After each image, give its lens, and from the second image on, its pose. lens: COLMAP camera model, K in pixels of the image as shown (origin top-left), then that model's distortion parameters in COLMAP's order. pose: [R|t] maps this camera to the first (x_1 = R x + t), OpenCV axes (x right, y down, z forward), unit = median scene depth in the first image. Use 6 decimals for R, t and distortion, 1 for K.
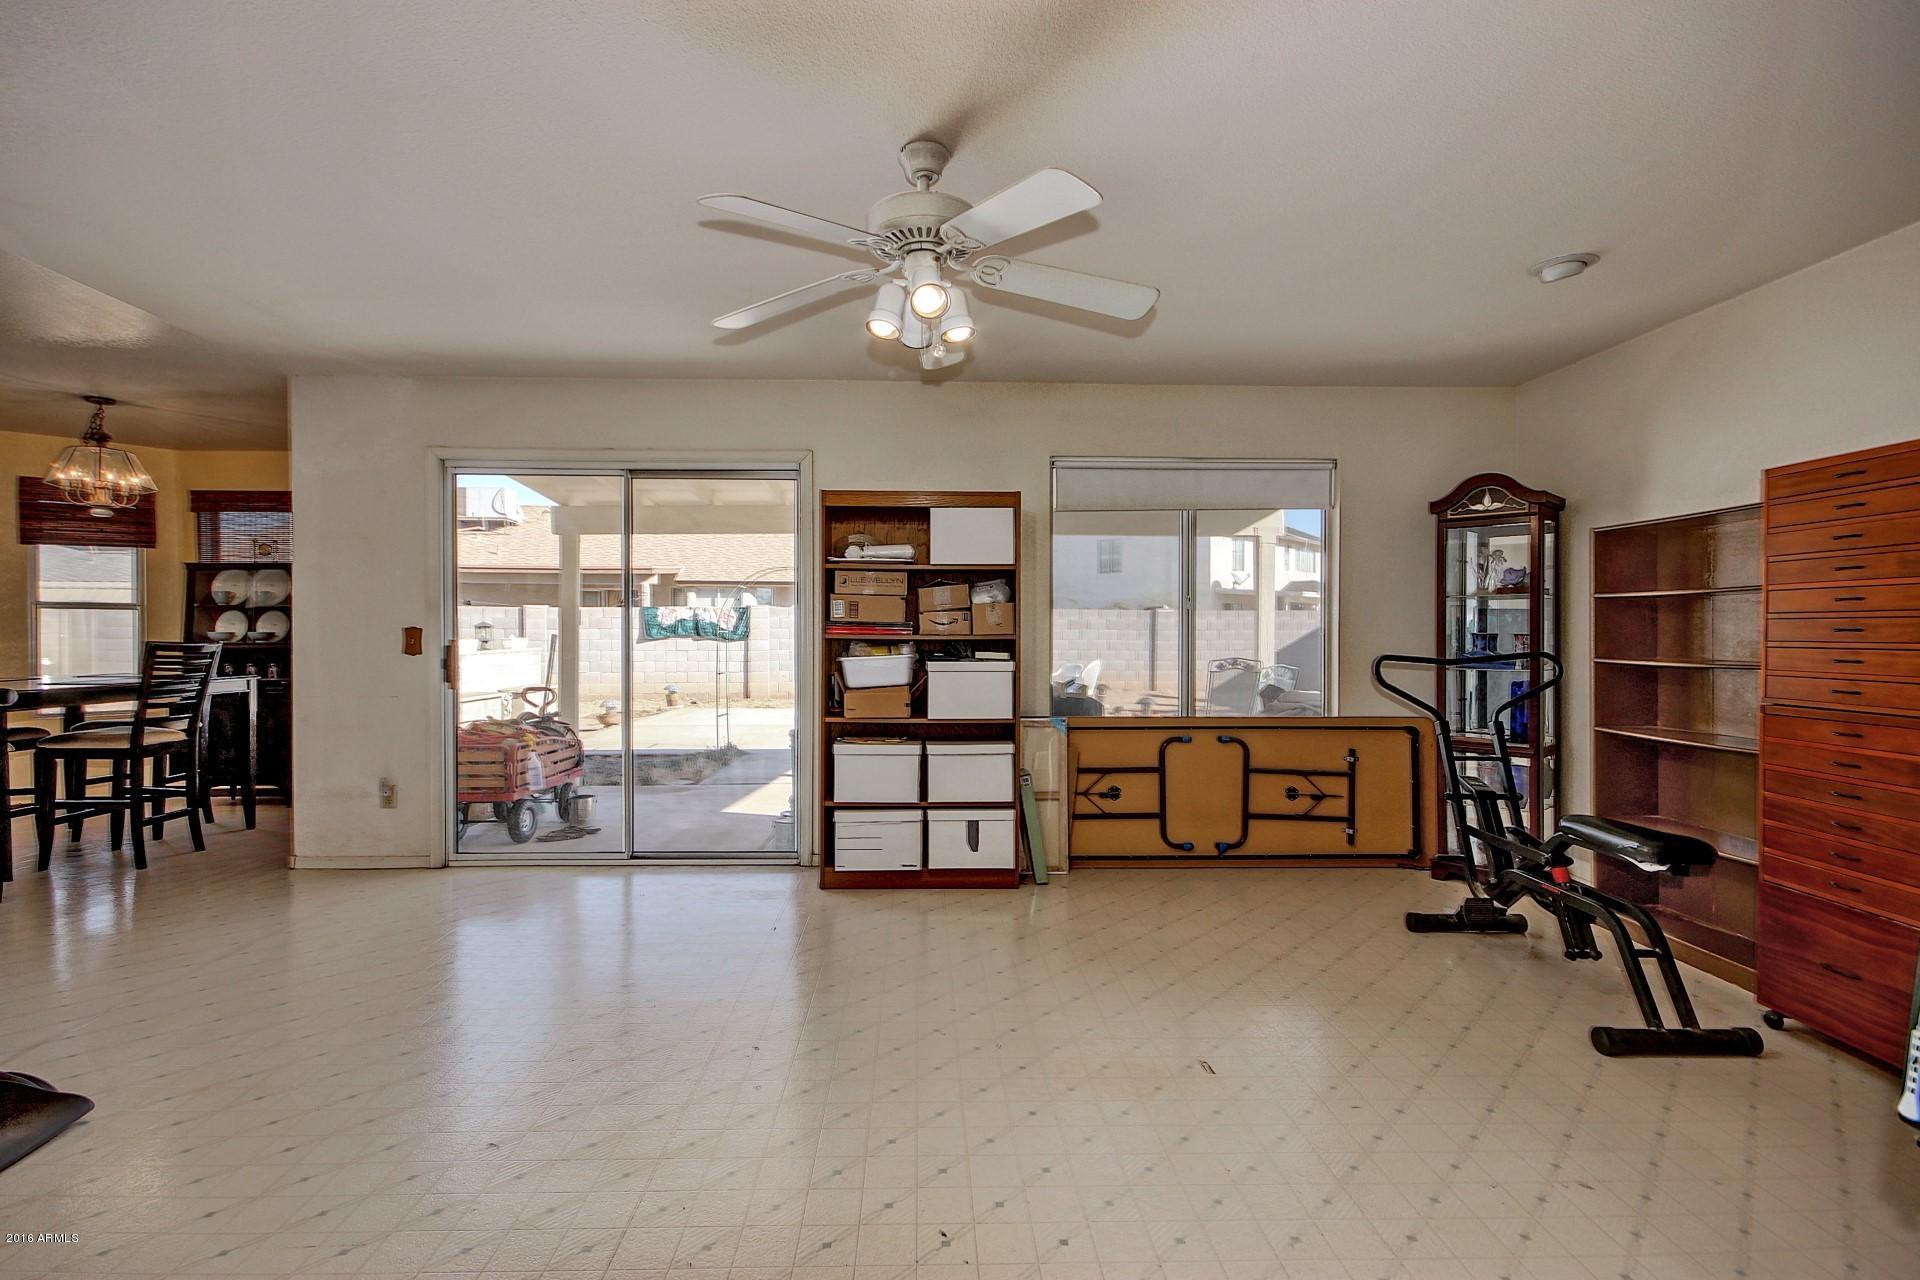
lens RADIAL K [[886.7, 0, 969.2], [0, 886.7, 644.2], [0, 0, 1]] dist [-0.009057, -0.003131]
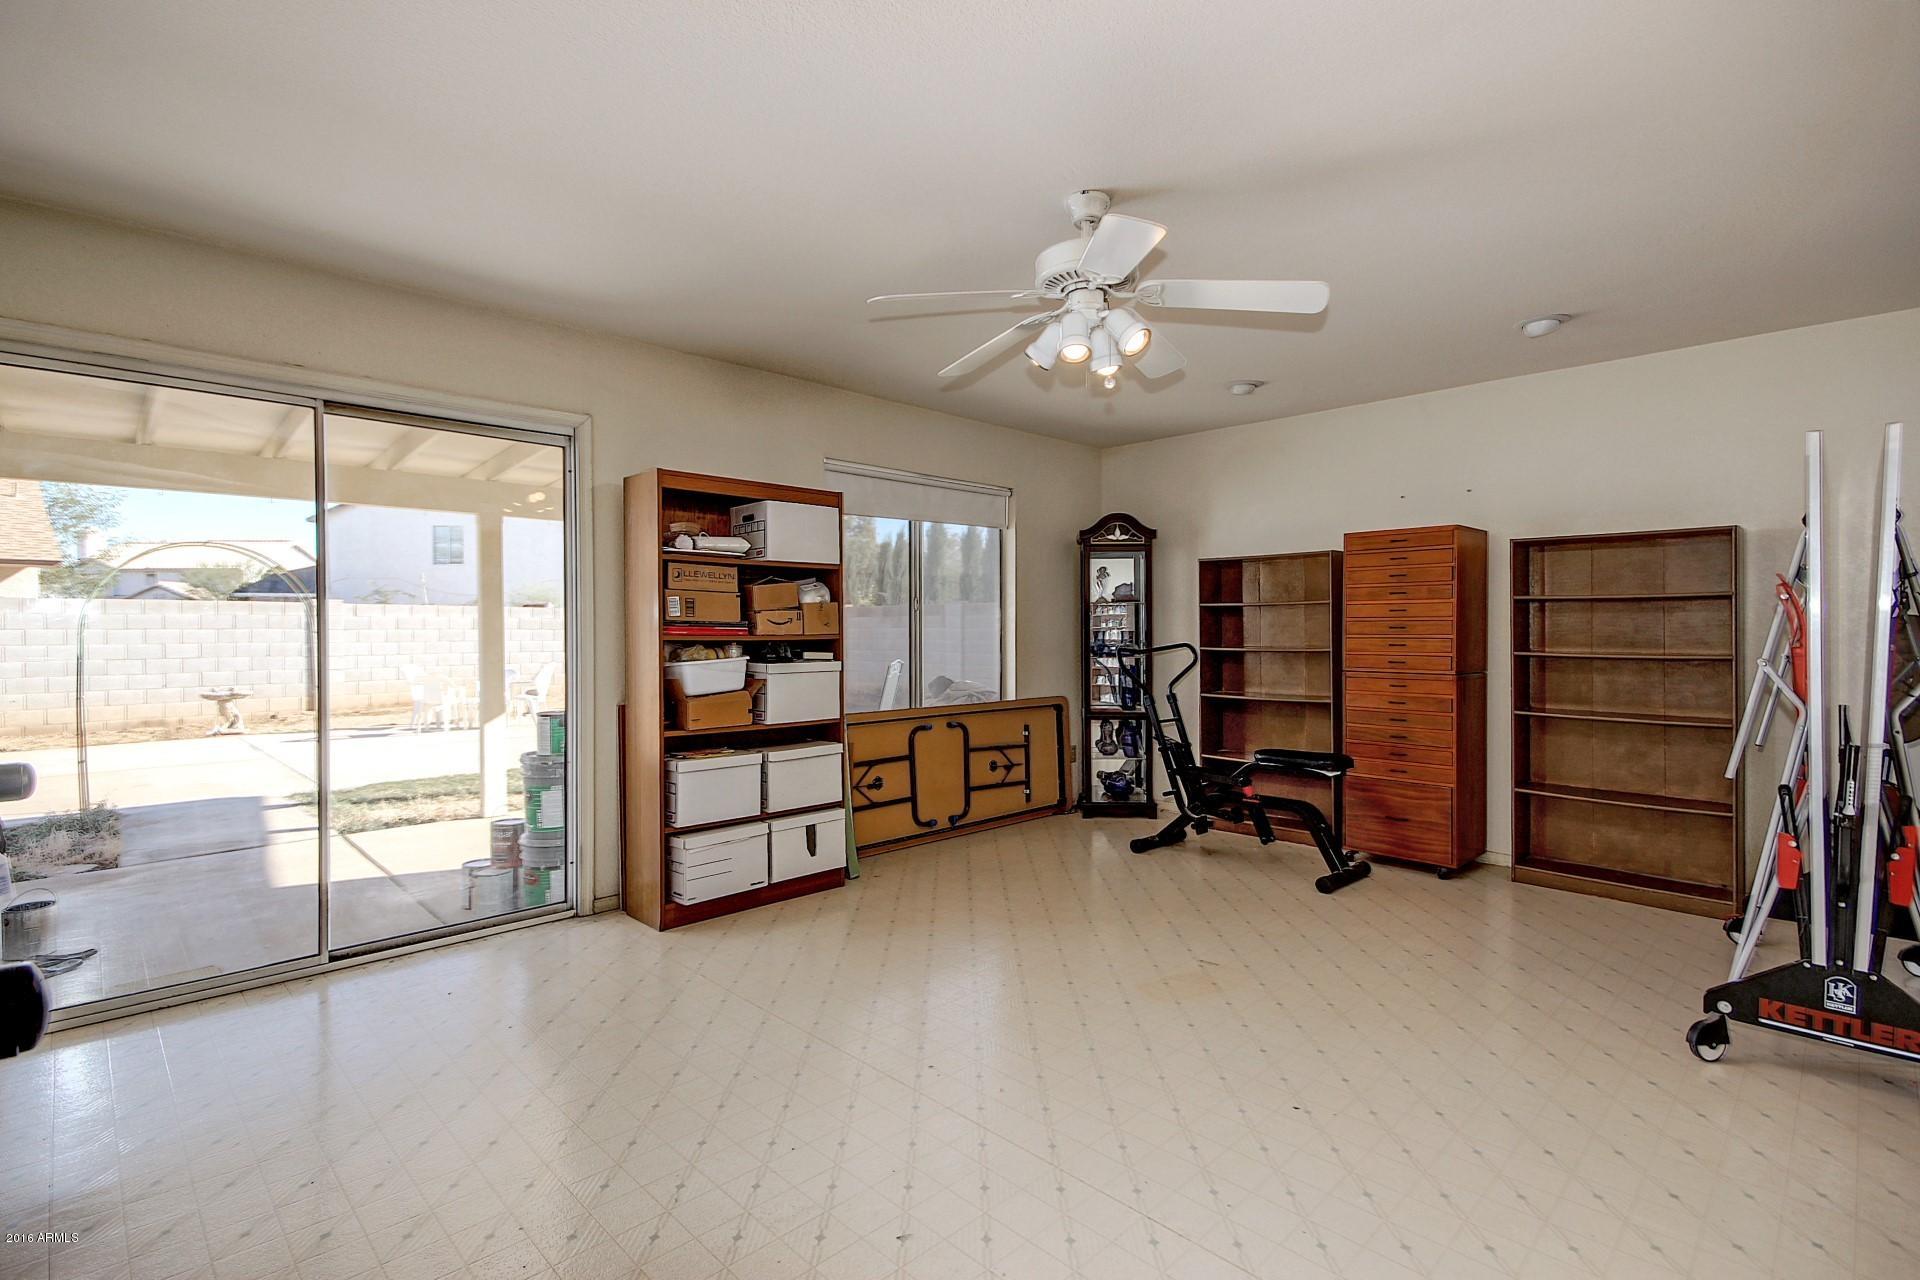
lens RADIAL K [[886.7, 0, 963.3], [0, 886.7, 636.9], [0, 0, 1]] dist [-0.009057, -0.003131]
pose [[0.734030, -0.008913, 0.679059, -0.521359], [0.014288, 0.999895, -0.002320, -0.003356], [-0.678967, 0.011406, 0.734080, 0.162973]]
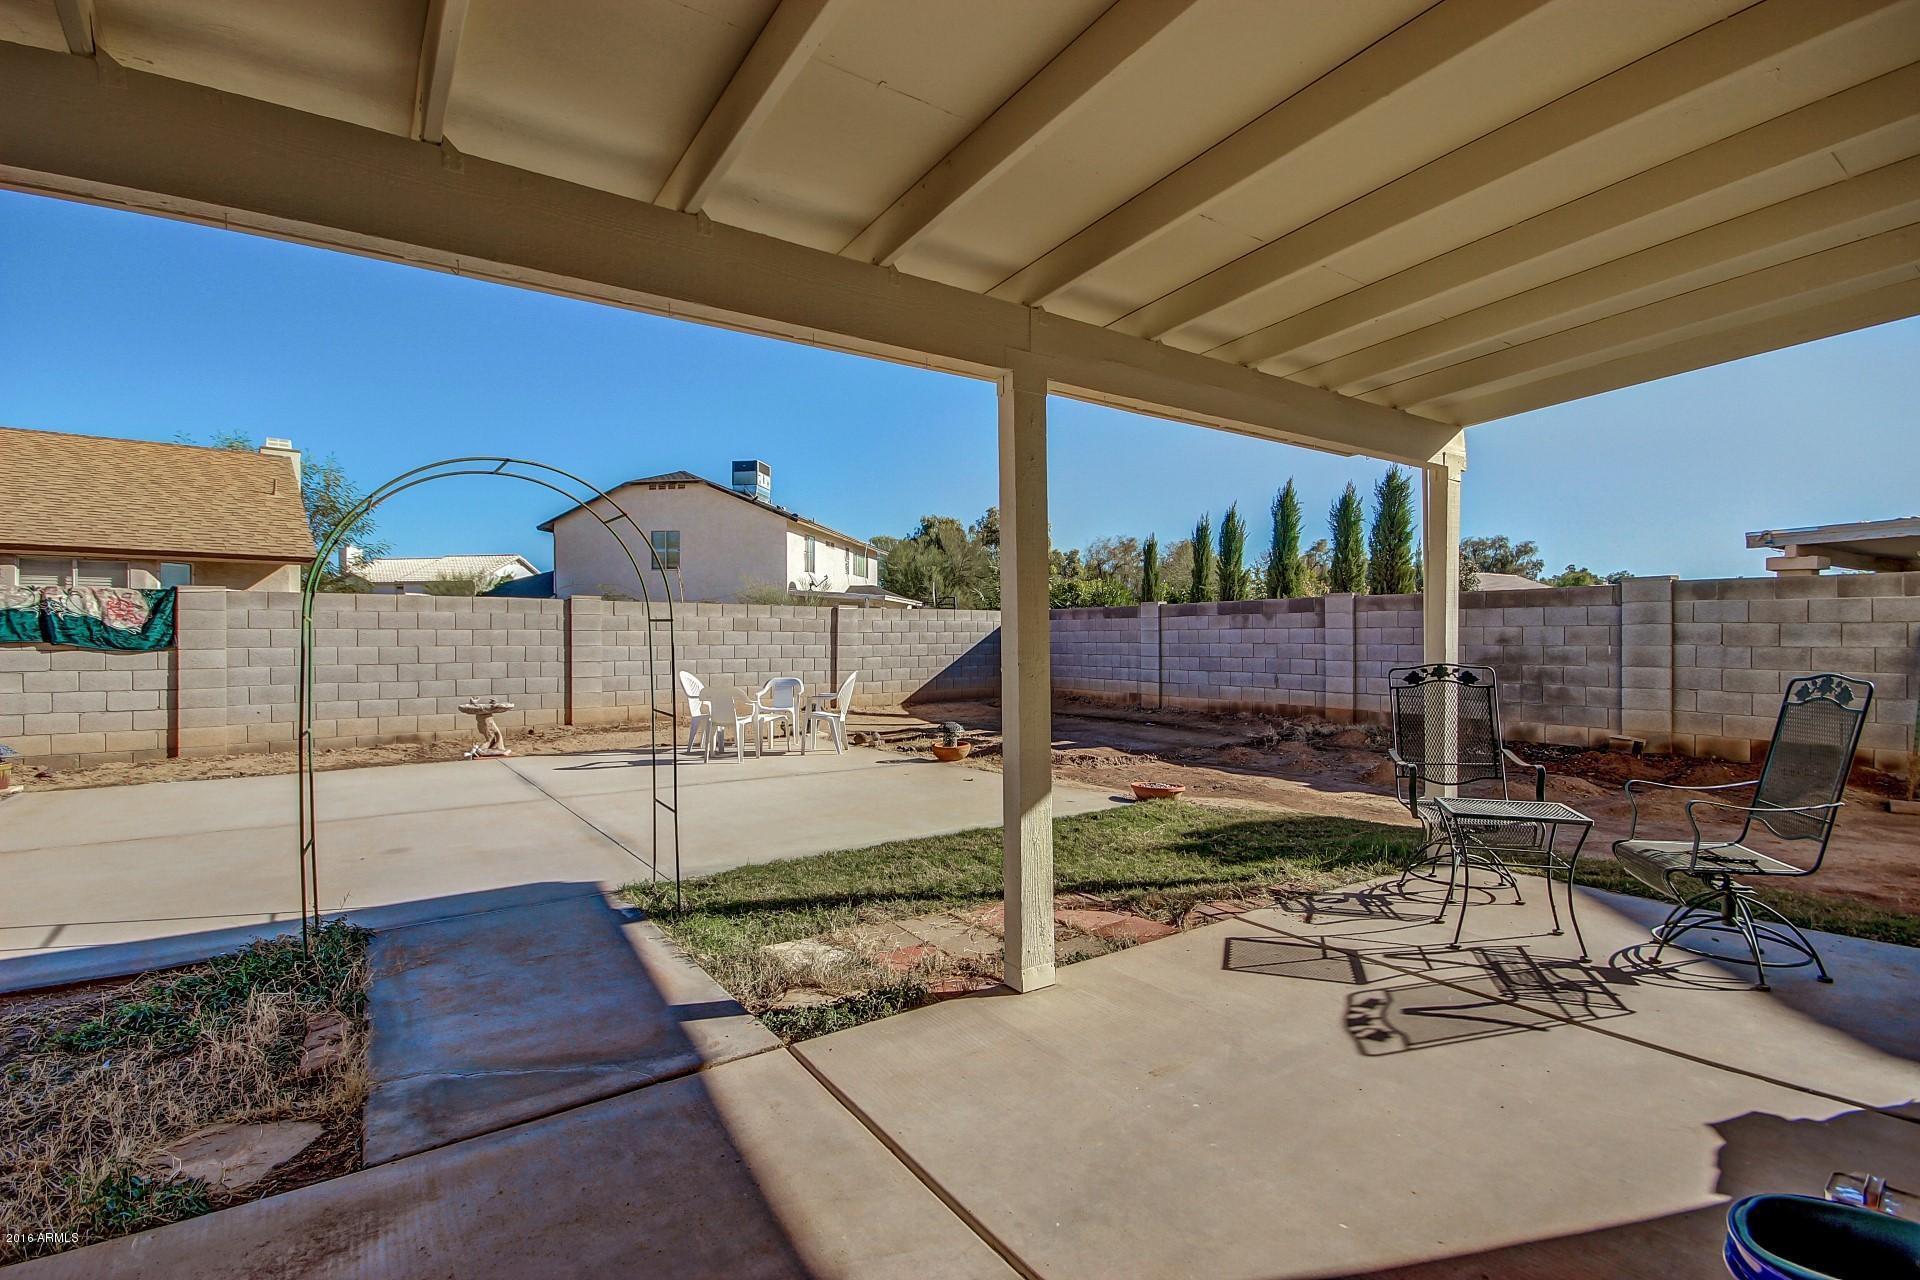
lens RADIAL K [[886.7, 0, 969.3], [0, 886.7, 643.7], [0, 0, 1]] dist [-0.009057, -0.003131]
pose [[0.839654, -0.005832, 0.543090, -0.536194], [0.011354, 0.999912, -0.006817, 0.003201], [-0.543002, 0.011890, 0.839647, 1.129624]]
